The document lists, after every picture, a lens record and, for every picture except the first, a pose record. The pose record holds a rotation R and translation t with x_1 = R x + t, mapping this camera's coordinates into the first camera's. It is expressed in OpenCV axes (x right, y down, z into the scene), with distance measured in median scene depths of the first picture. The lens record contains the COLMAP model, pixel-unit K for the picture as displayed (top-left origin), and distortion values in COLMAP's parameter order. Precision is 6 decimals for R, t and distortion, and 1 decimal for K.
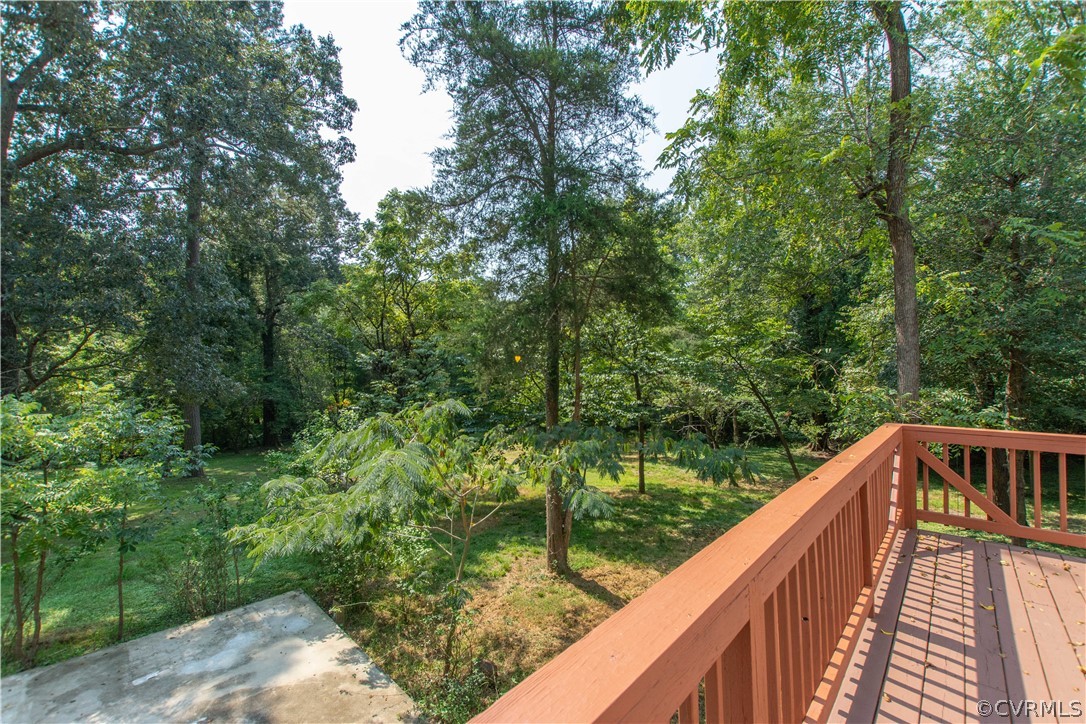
lens RADIAL K [[469.5, 0, 546.6], [0, 469.5, 368.7], [0, 0, 1]] dist [0.002784, -0.000752]
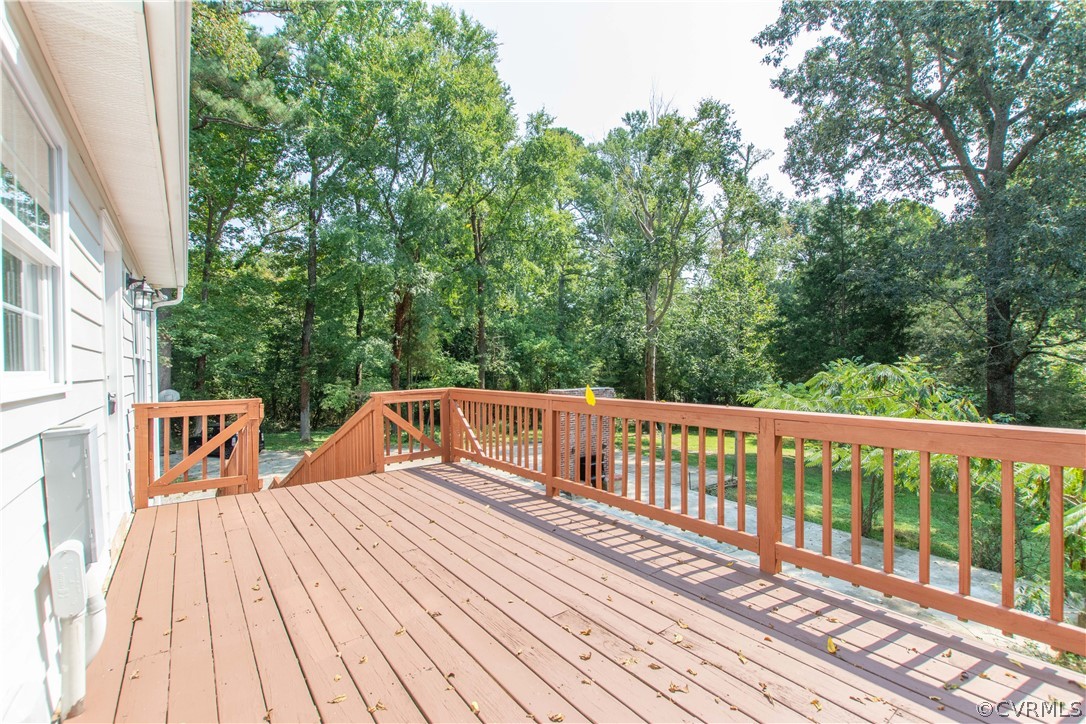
lens RADIAL K [[469.5, 0, 546.6], [0, 469.5, 368.7], [0, 0, 1]] dist [0.002784, -0.000752]
pose [[-0.196461, 0.017687, -0.980352, 1.894813], [0.025000, 0.999603, 0.013025, 0.086185], [0.980193, -0.021950, -0.196825, 0.822303]]
